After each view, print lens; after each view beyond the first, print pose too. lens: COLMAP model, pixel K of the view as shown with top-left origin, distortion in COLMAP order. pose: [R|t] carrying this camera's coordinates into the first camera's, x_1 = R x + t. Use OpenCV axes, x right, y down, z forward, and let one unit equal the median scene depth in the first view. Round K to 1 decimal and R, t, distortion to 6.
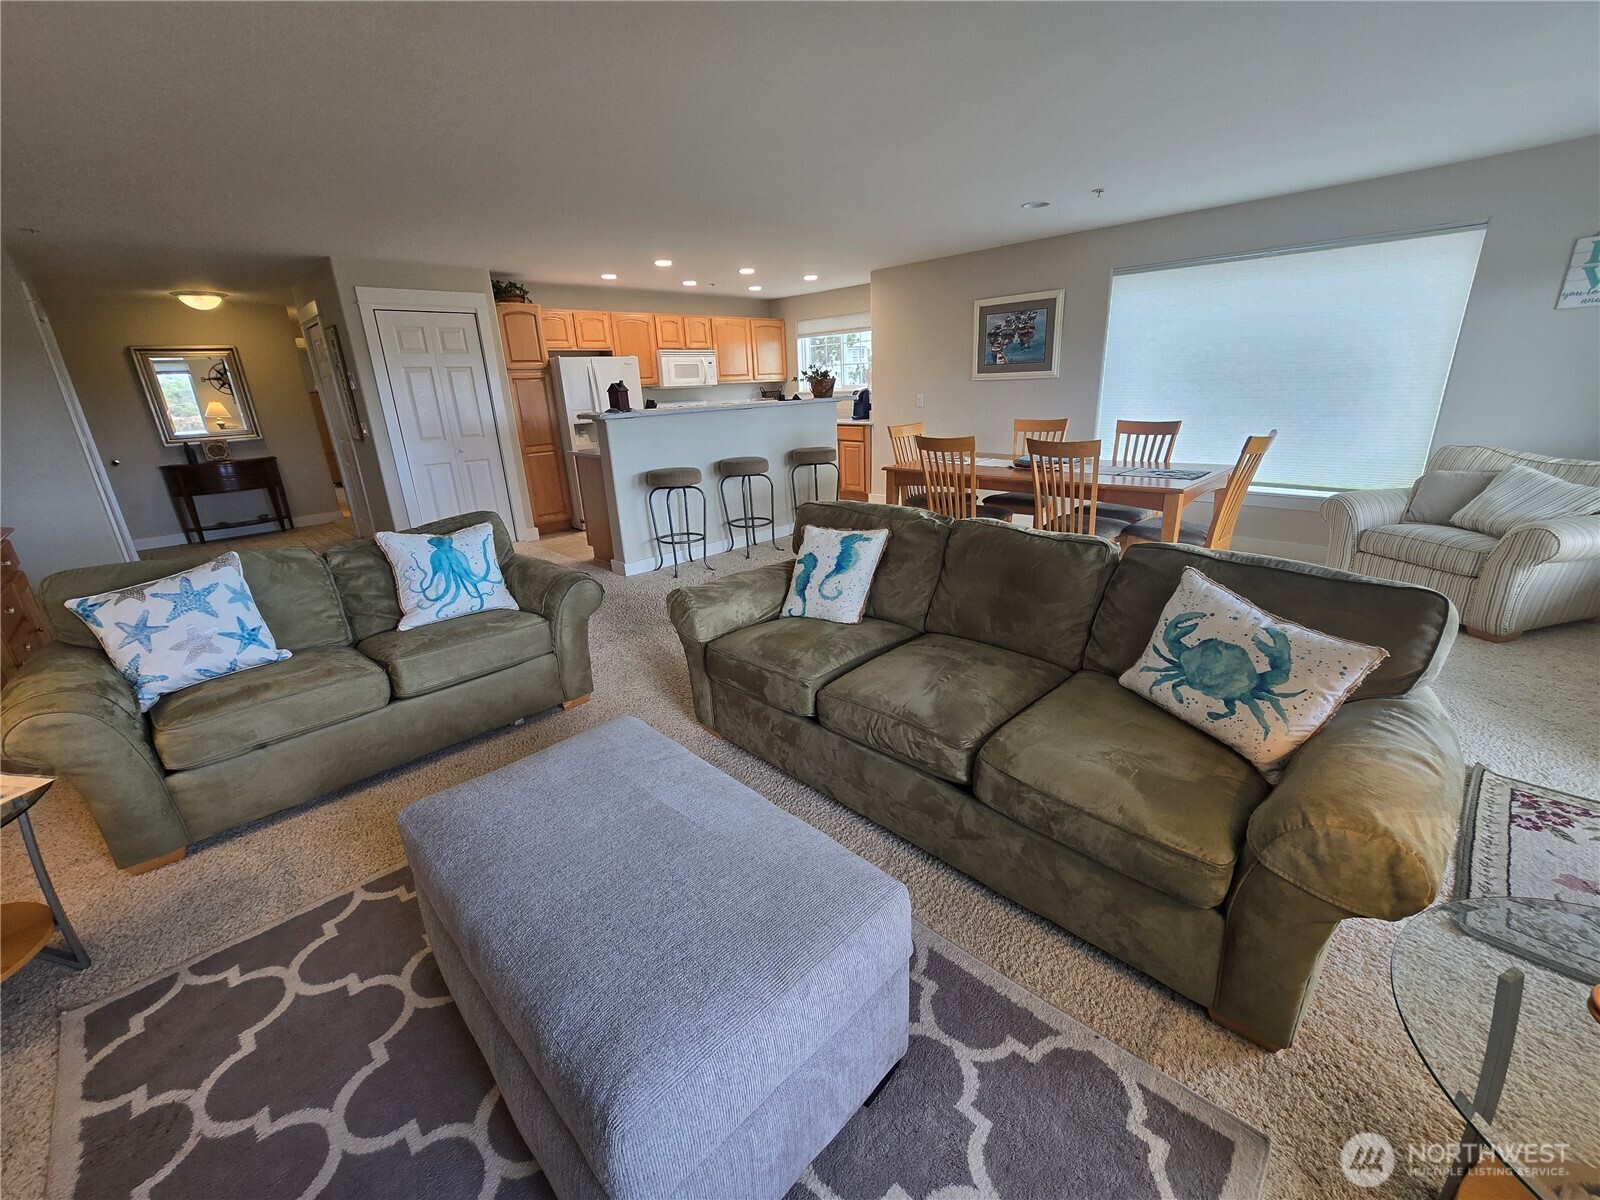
lens RADIAL K [[657.0, 0, 806.1], [0, 657.0, 600.7], [0, 0, 1]] dist [-0.002578, 0.000618]
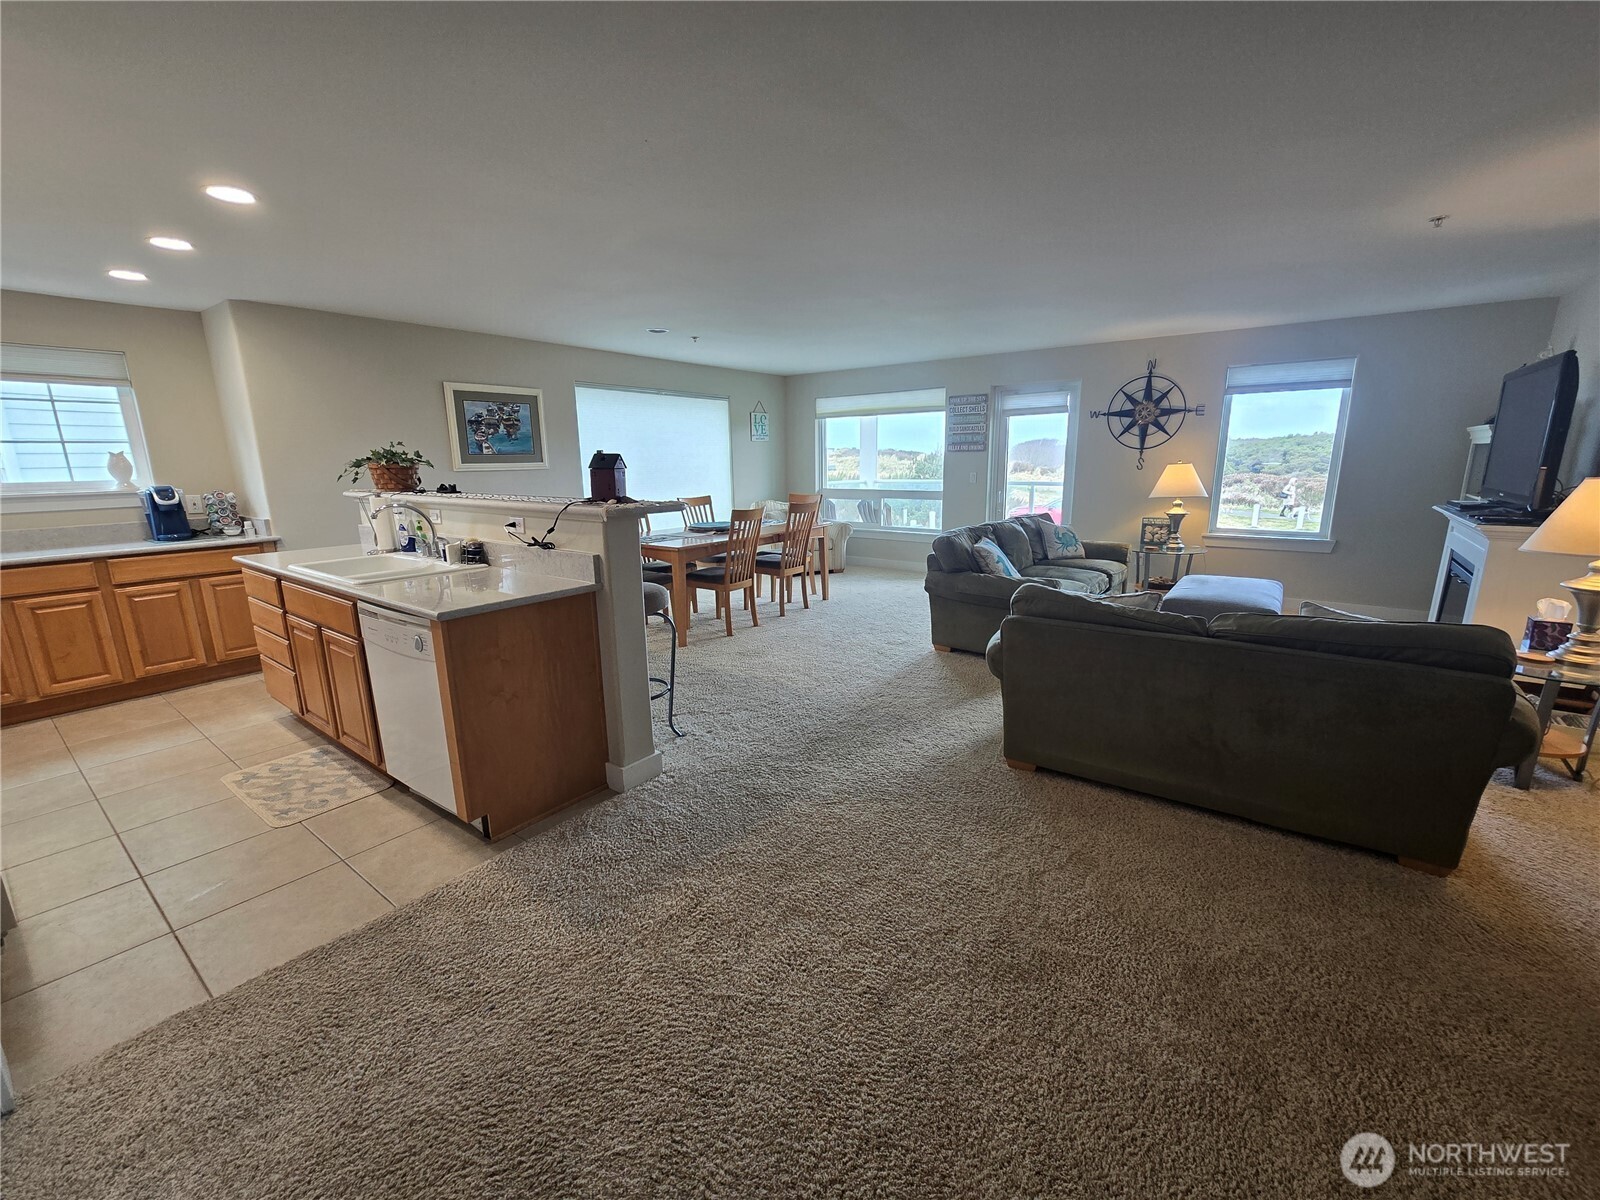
lens RADIAL K [[657.0, 0, 806.1], [0, 657.0, 600.7], [0, 0, 1]] dist [-0.002578, 0.000618]
pose [[-0.159110, -0.170584, 0.972412, -0.713588], [0.333416, 0.917806, 0.215560, -0.222259], [-0.929257, 0.358515, -0.089157, 0.744925]]
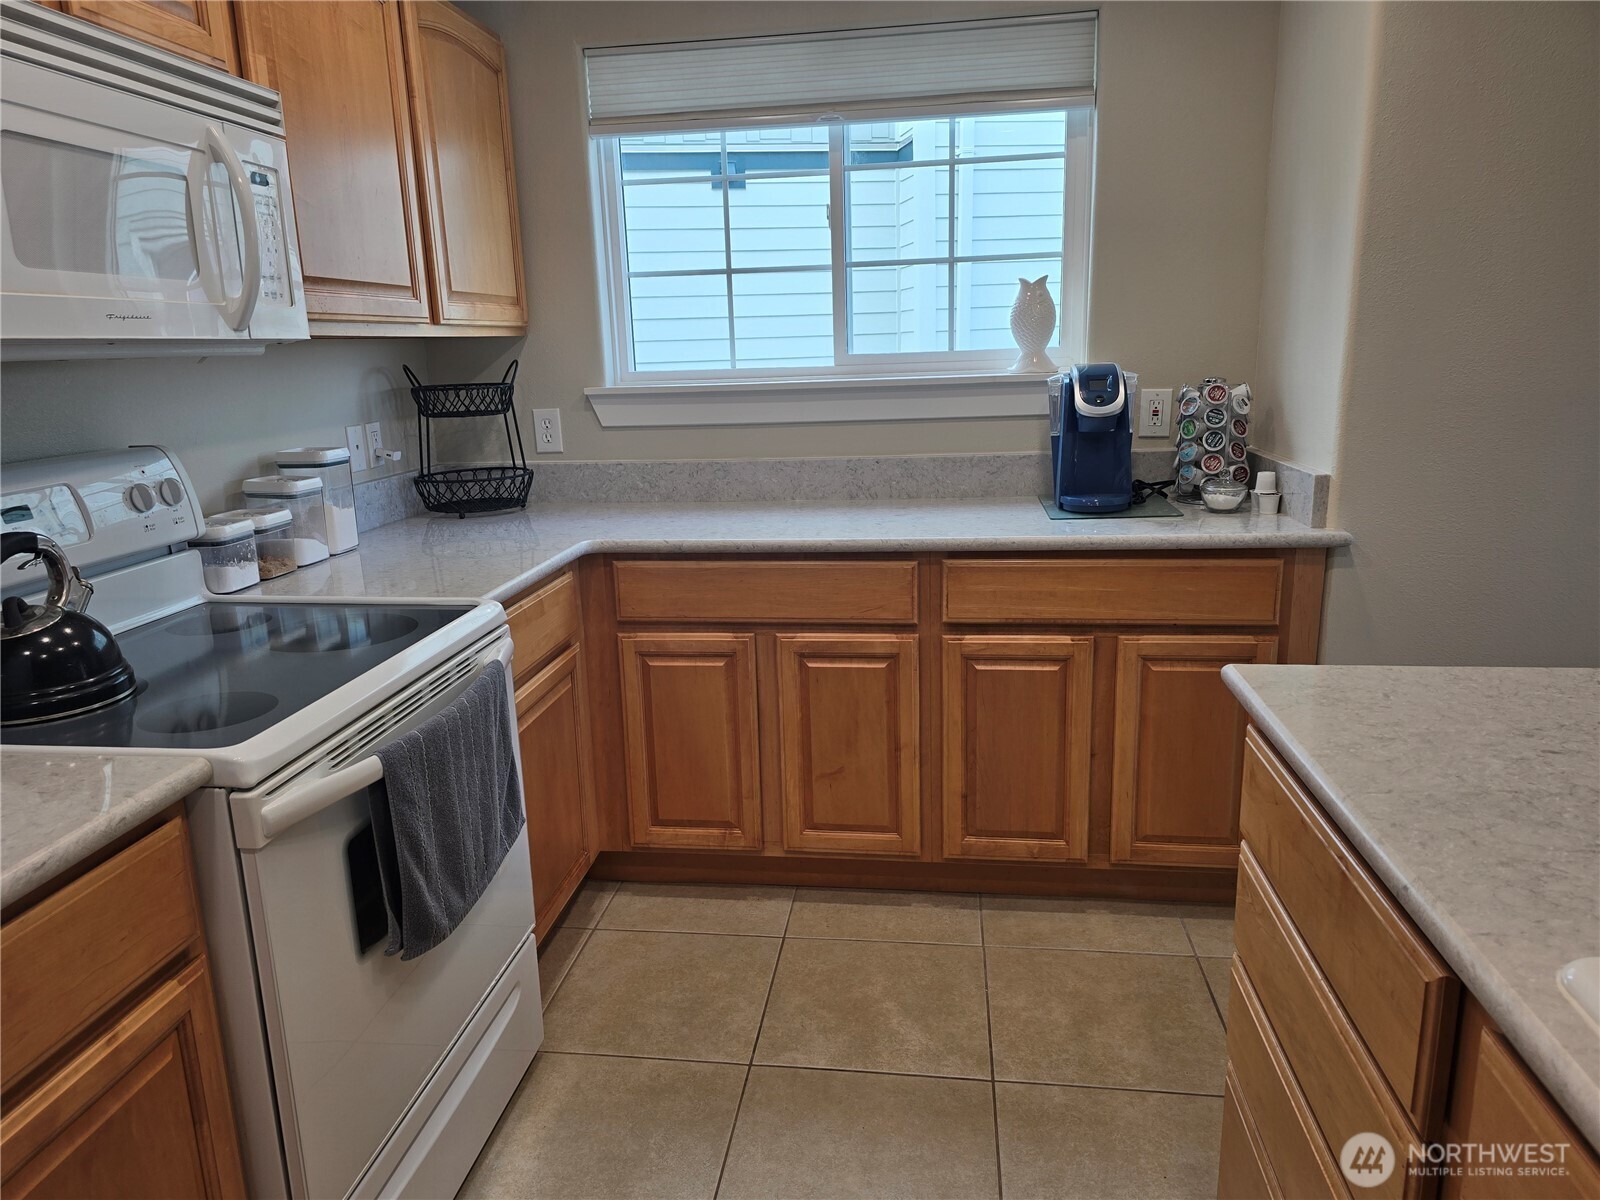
lens RADIAL K [[1087.1, 0, 778.7], [0, 1087.1, 602.8], [0, 0, 1]] dist [0.057363, -0.001343]
pose [[0.792824, -0.126819, 0.596109, -0.274903], [0.192966, 0.980023, -0.048150, -0.323832], [-0.578095, 0.153203, 0.801458, 1.016030]]
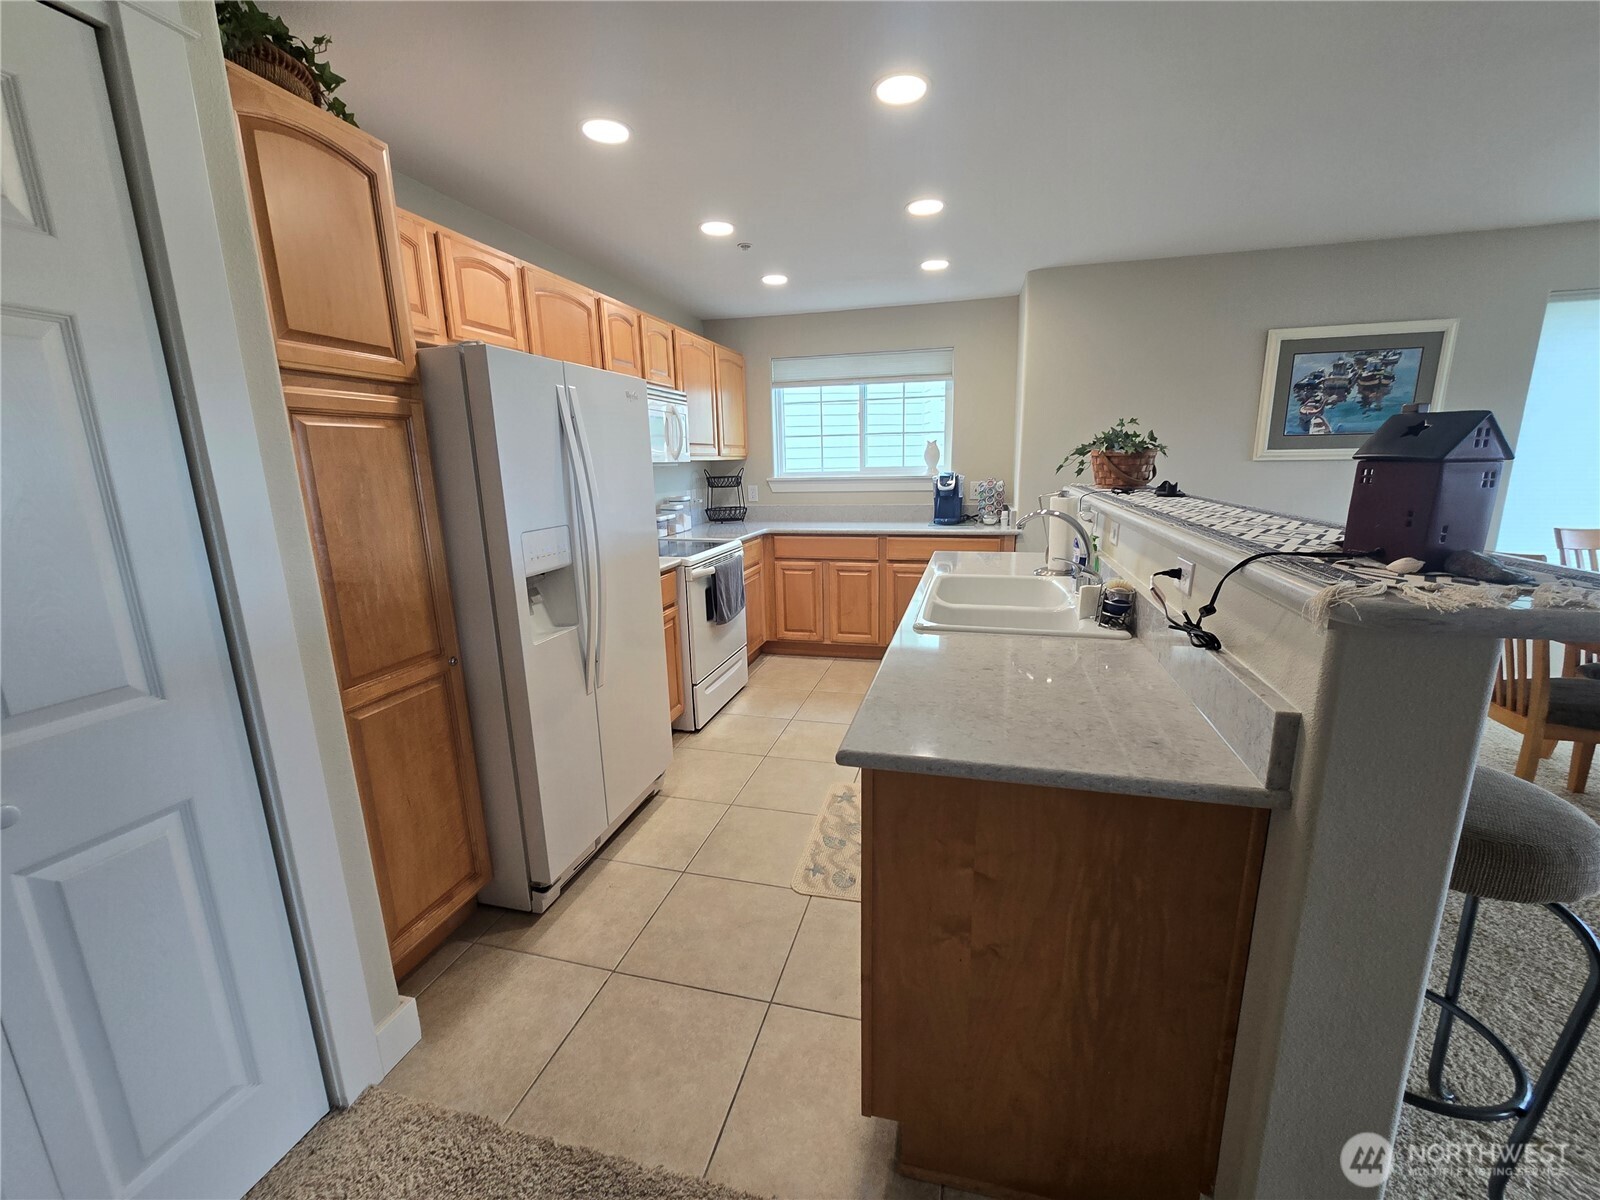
lens RADIAL K [[657.0, 0, 806.1], [0, 657.0, 600.7], [0, 0, 1]] dist [-0.002578, 0.000618]
pose [[0.852791, -0.087595, 0.514855, -0.430759], [0.152718, 0.984569, -0.085448, -0.231765], [-0.499425, 0.151497, 0.853008, 0.748014]]
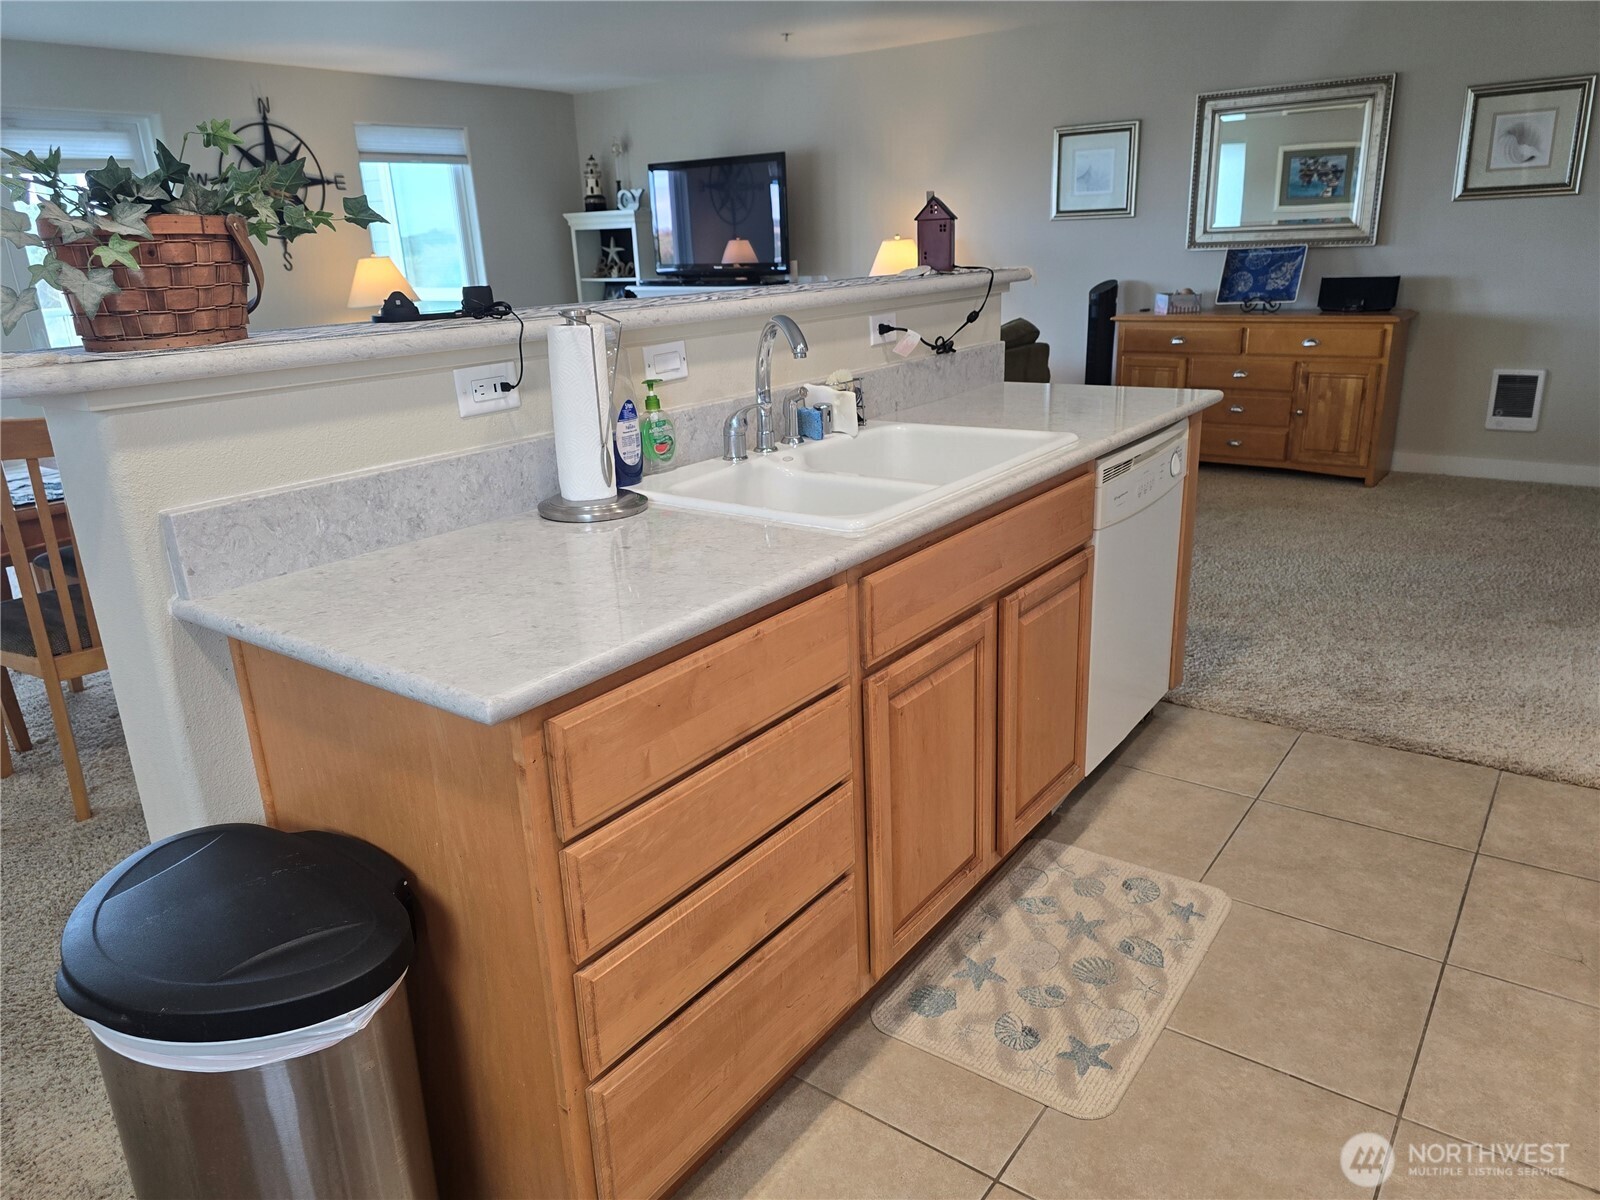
lens RADIAL K [[1094.0, 0, 800.0], [0, 1094.0, 600.0], [0, 0, 1]] dist [0.055935, -0.068867]
pose [[-0.983615, 0.125252, -0.129666, -0.083985], [0.021888, 0.796889, 0.603730, -0.423229], [0.178948, 0.591000, -0.786573, 1.294043]]
